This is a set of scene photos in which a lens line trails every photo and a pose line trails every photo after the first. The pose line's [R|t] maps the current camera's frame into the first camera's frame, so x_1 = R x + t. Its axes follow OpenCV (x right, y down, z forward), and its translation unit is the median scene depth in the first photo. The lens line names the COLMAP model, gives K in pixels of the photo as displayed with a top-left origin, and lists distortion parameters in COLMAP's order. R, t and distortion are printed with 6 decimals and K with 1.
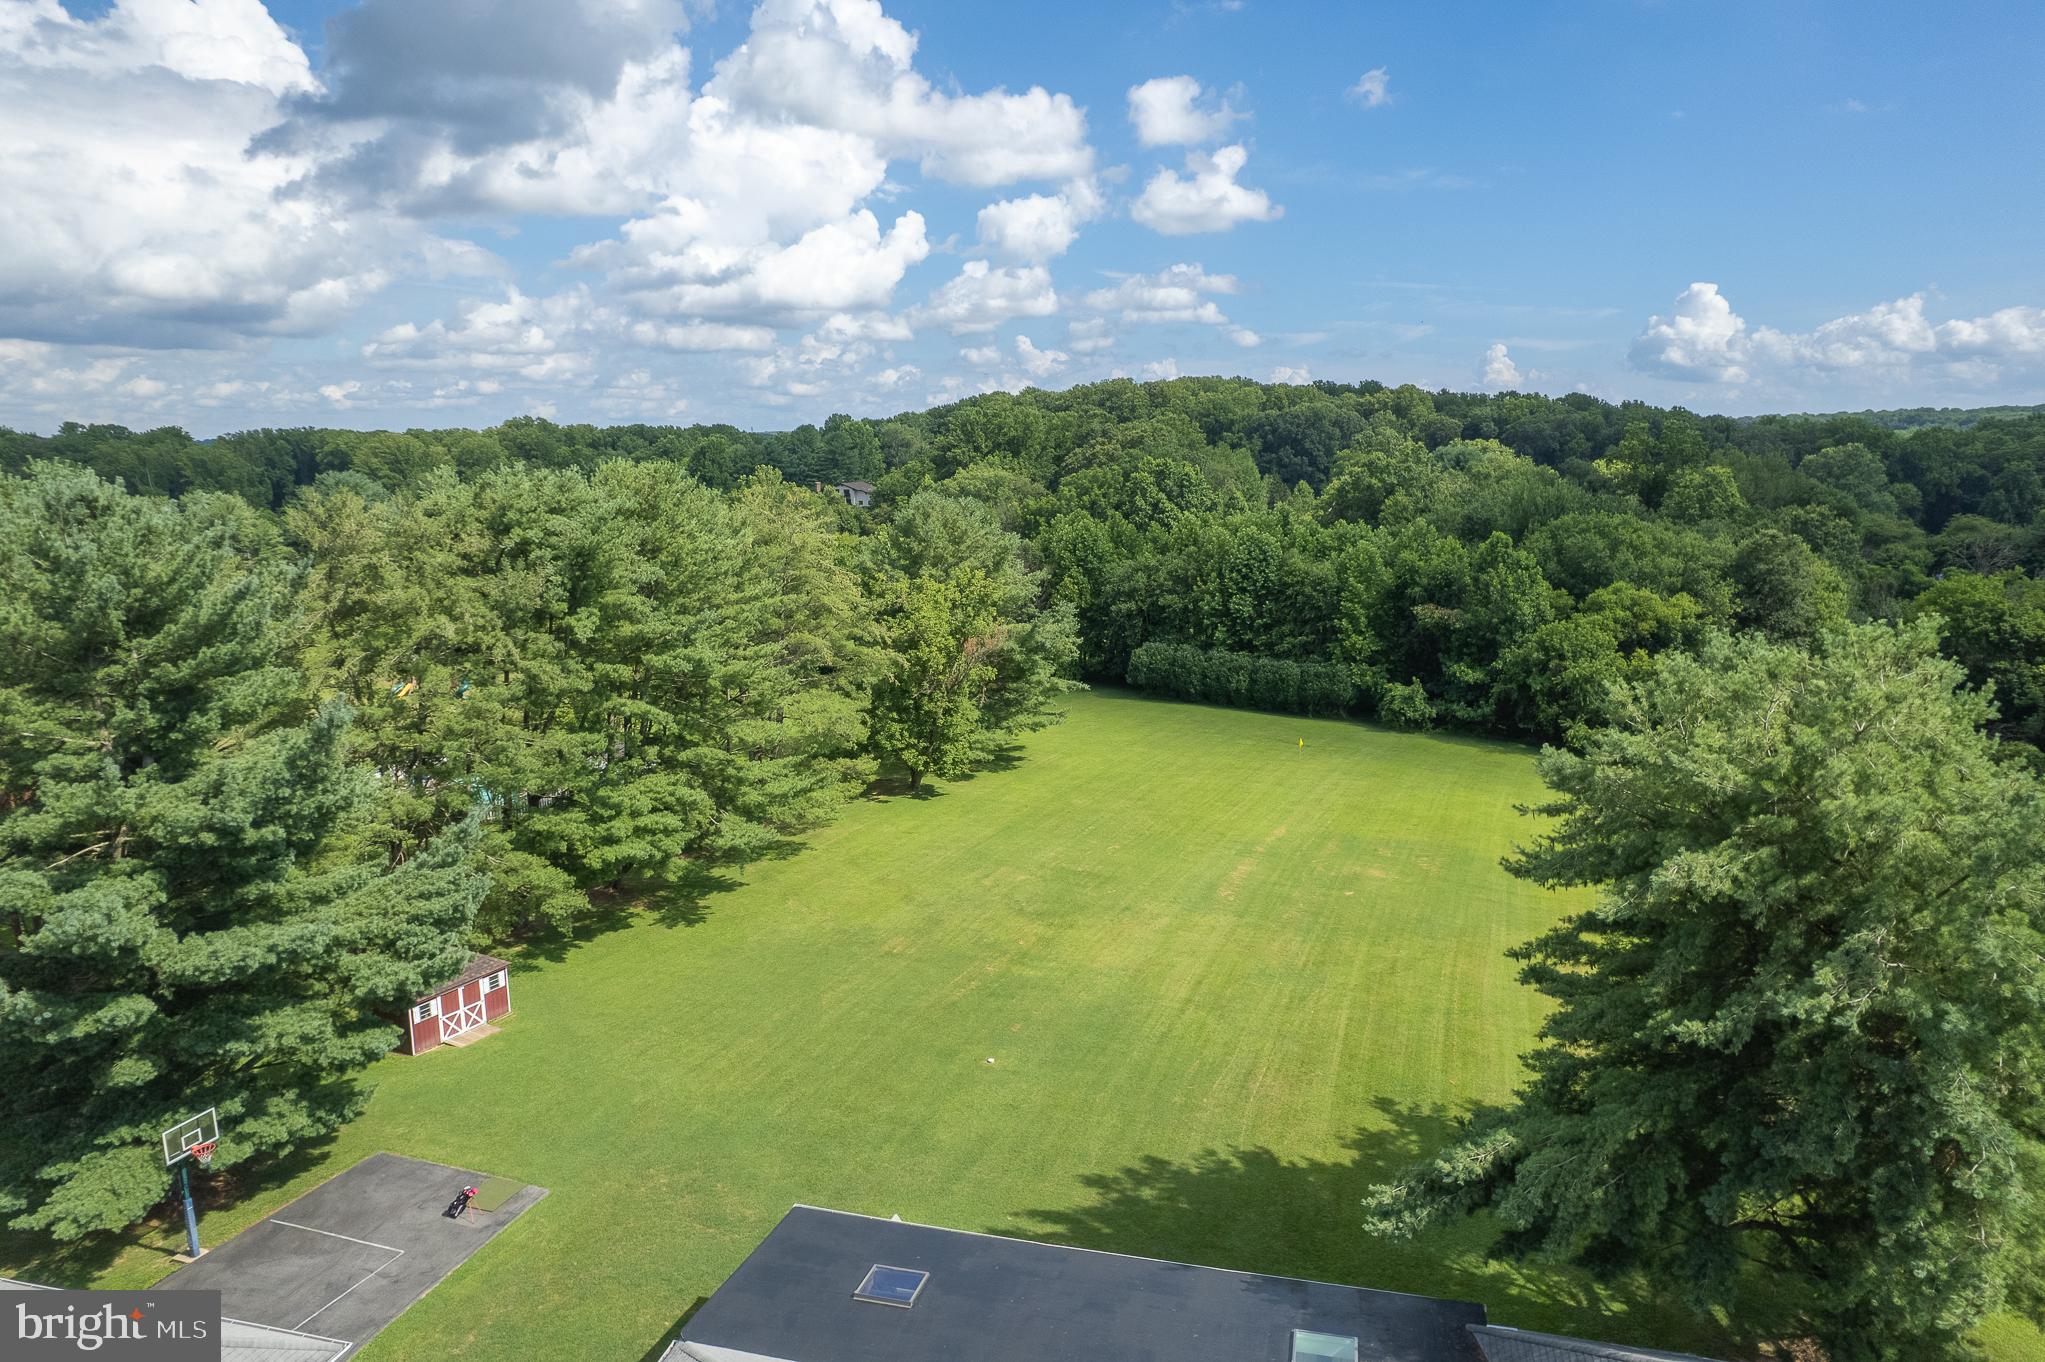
lens RADIAL K [[1323.5, 0, 1016.9], [0, 1323.5, 663.7], [0, 0, 1]] dist [-0.063061, 0.048202]
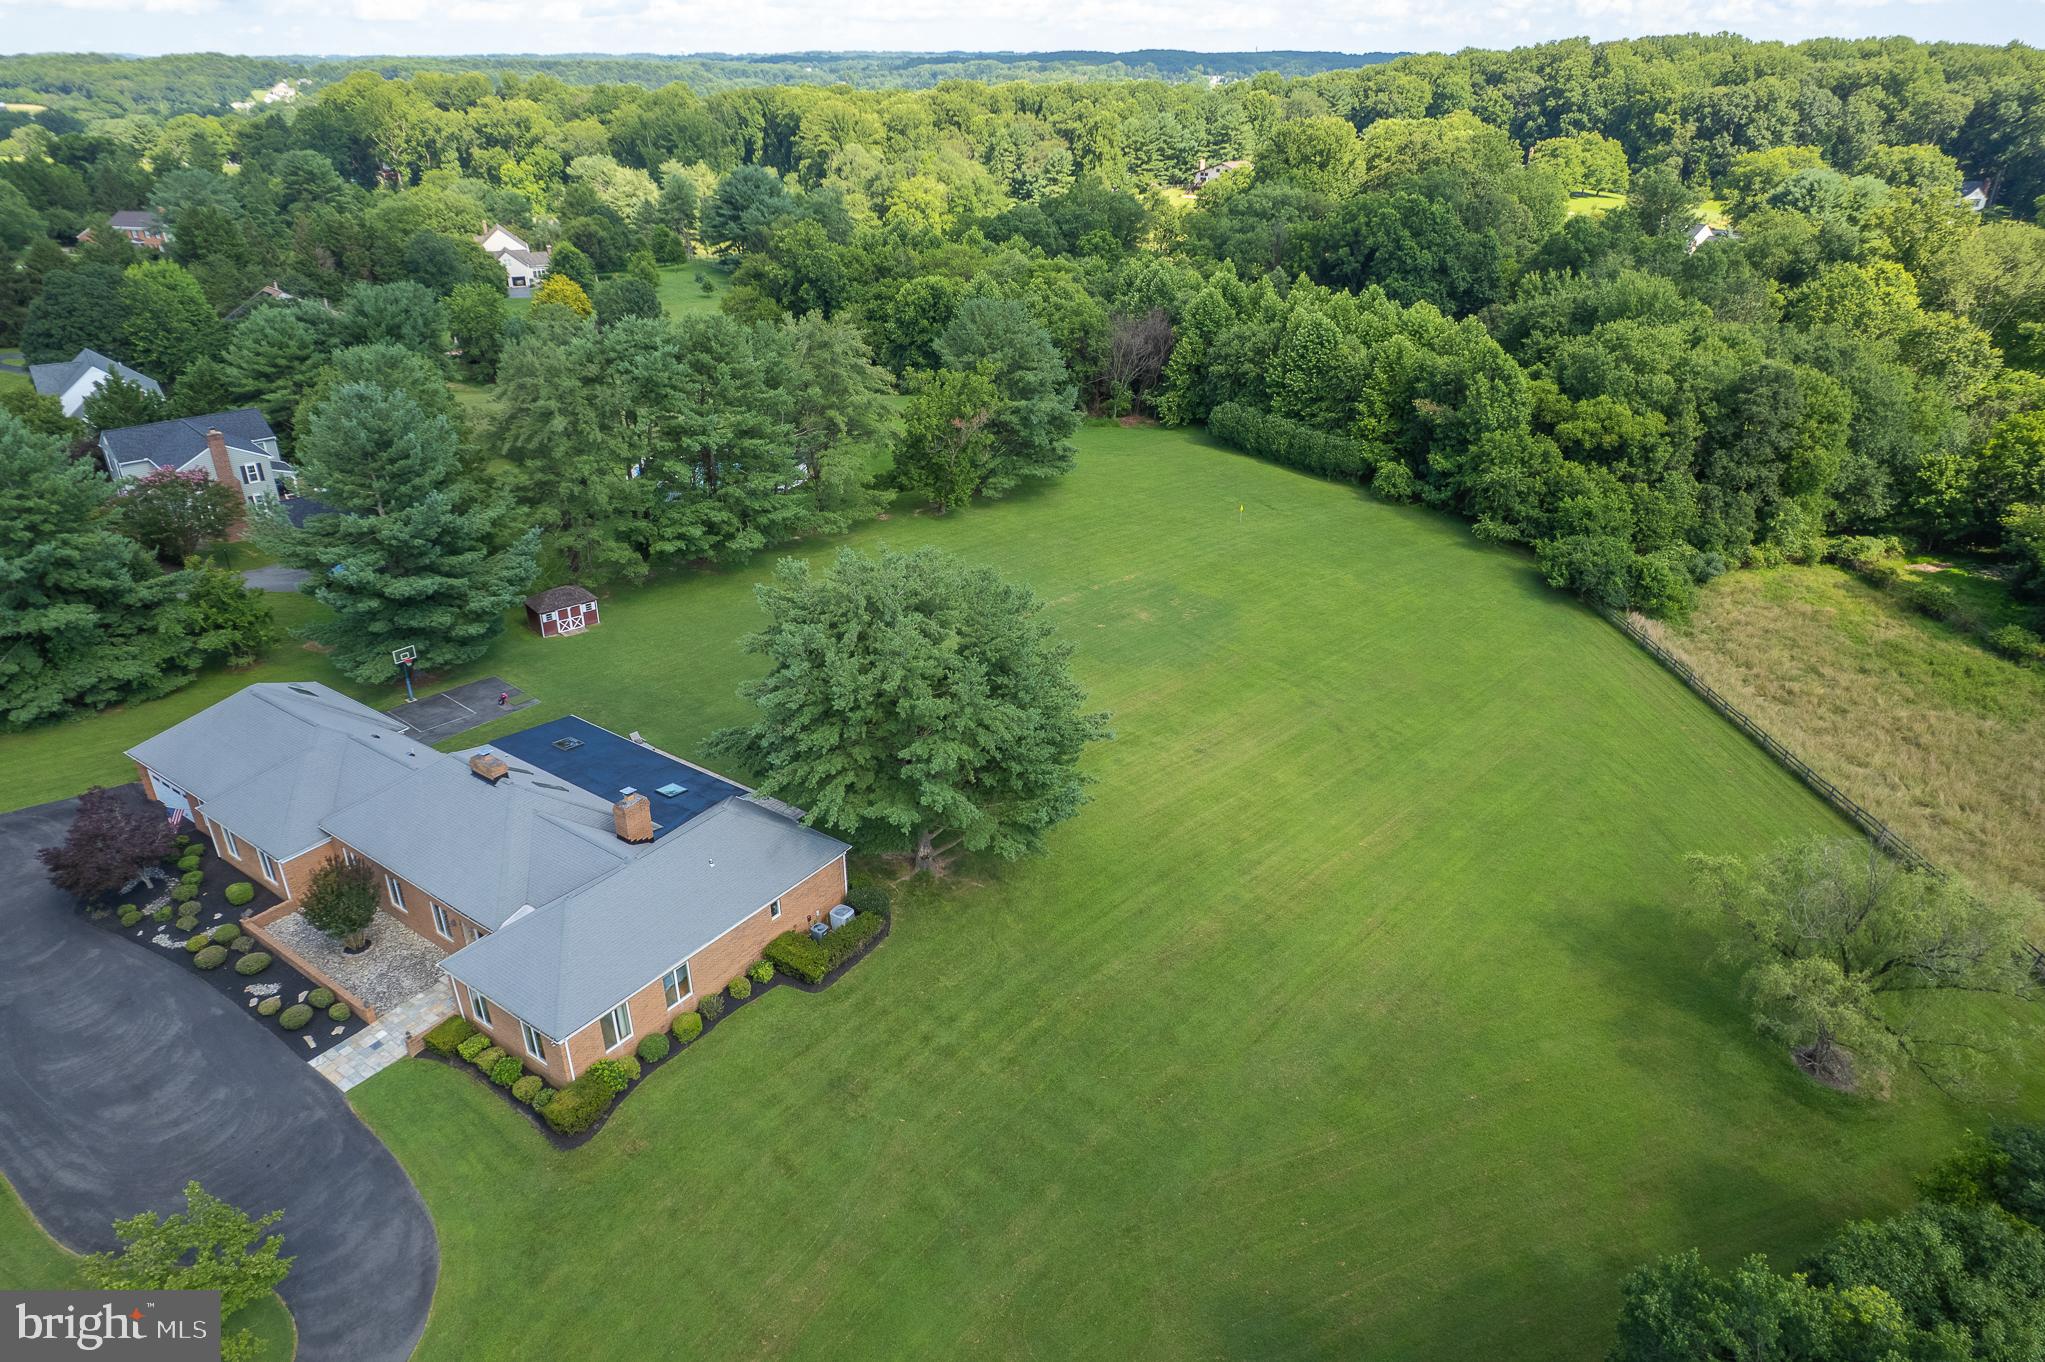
lens RADIAL K [[1323.5, 0, 1007.2], [0, 1323.5, 682.3], [0, 0, 1]] dist [-0.063061, 0.048202]
pose [[0.928849, 0.162245, -0.333042, 0.386818], [-0.062958, 0.955052, 0.289675, -0.117297], [0.365071, -0.248097, 0.897313, -0.258078]]
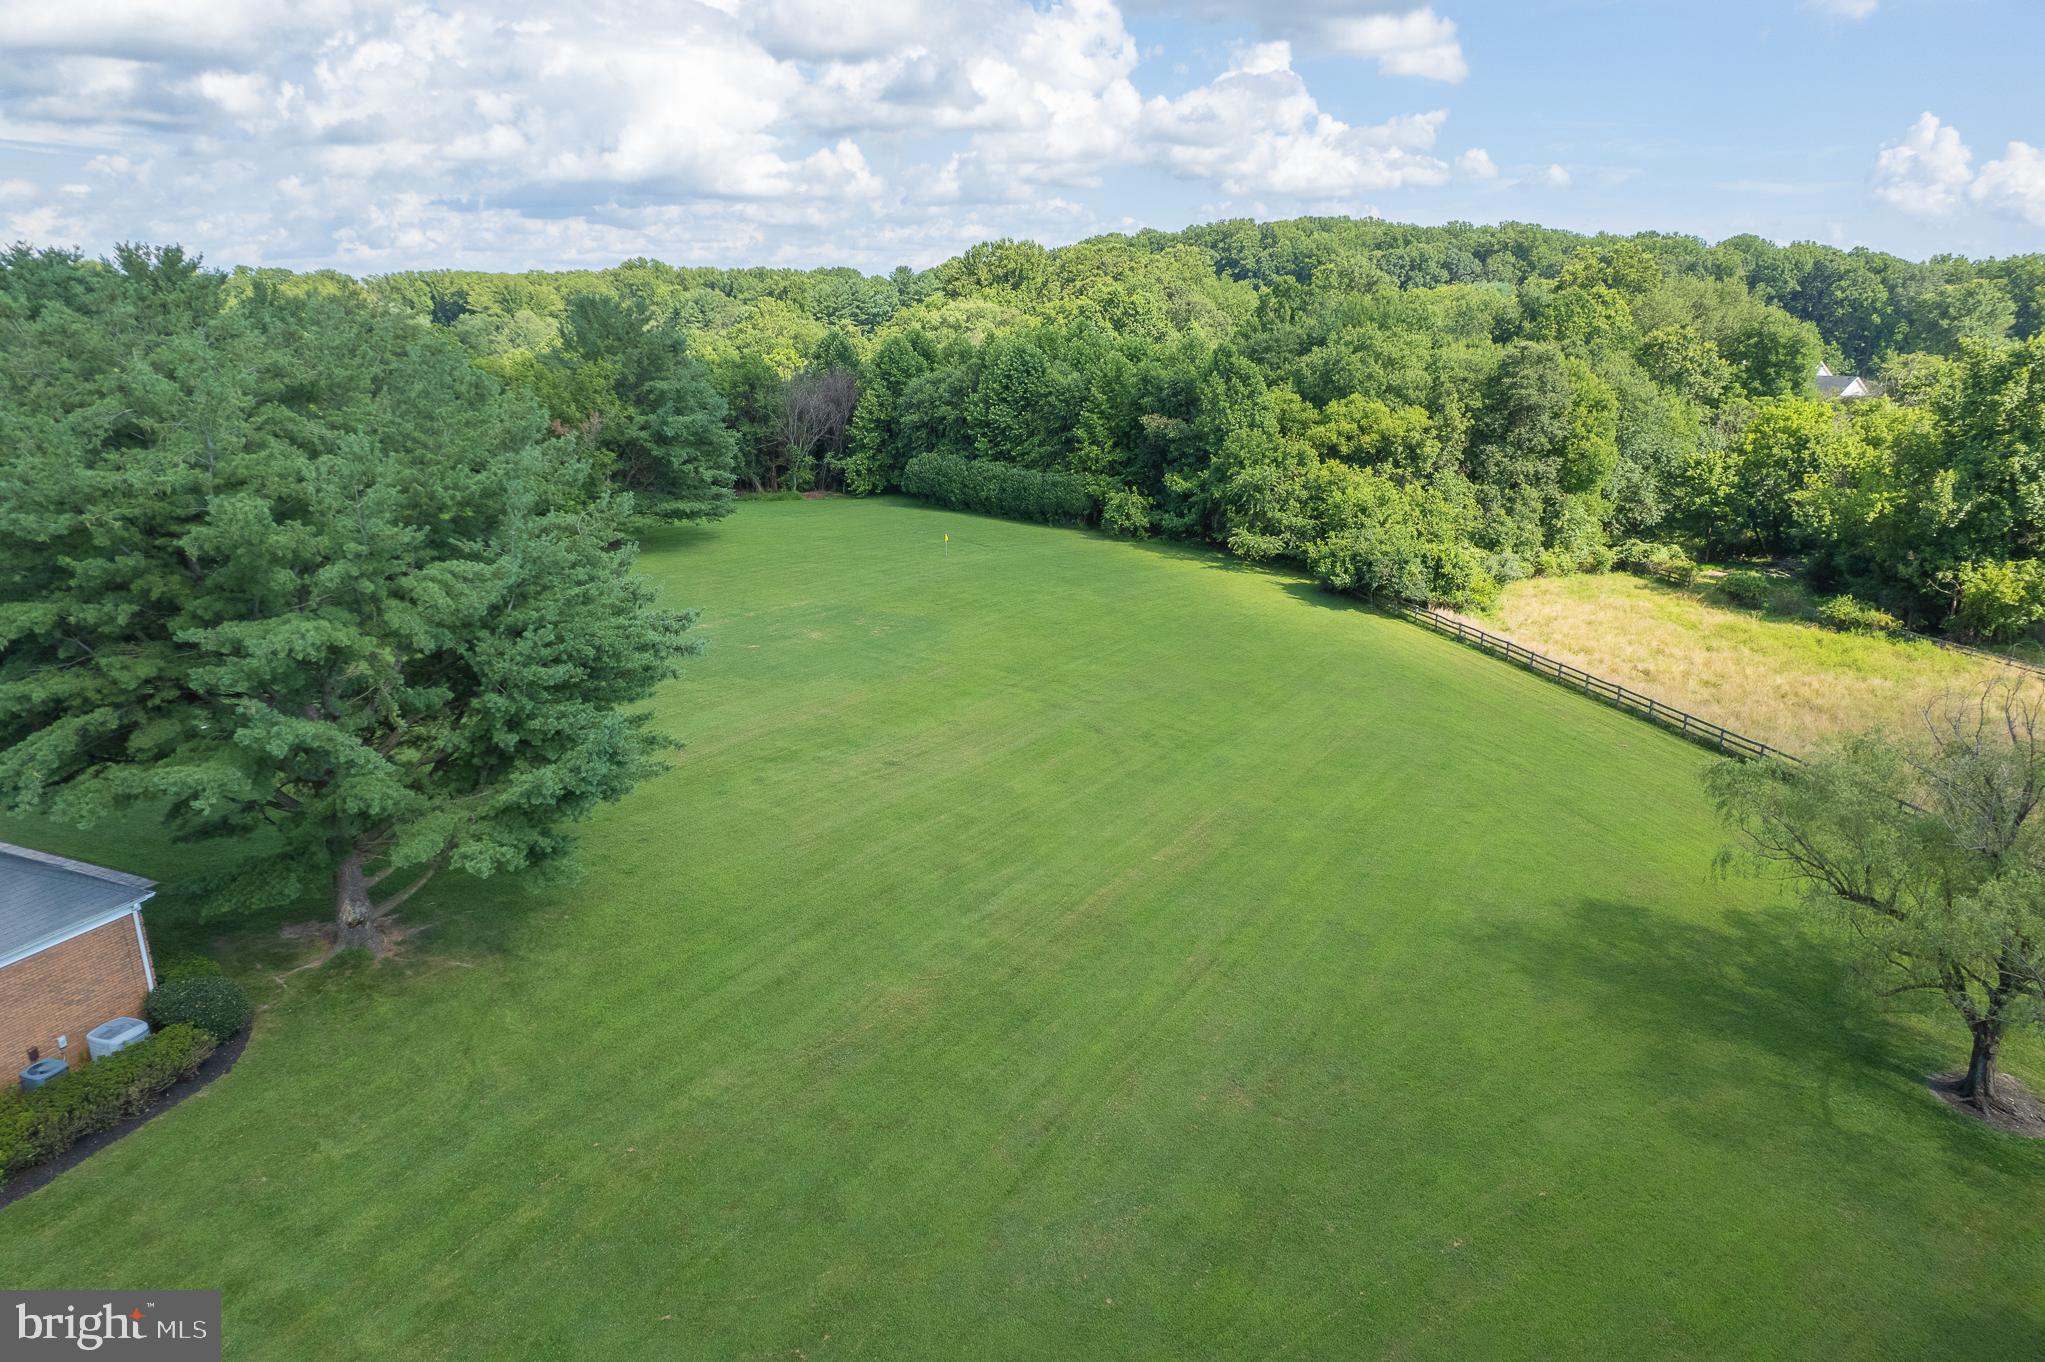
lens RADIAL K [[1323.5, 0, 1017.2], [0, 1323.5, 680.2], [0, 0, 1]] dist [-0.063061, 0.048202]
pose [[0.987039, 0.047122, -0.153407, 0.362801], [-0.028771, 0.992391, 0.119717, 0.037595], [0.157881, -0.113752, 0.980884, -0.021857]]
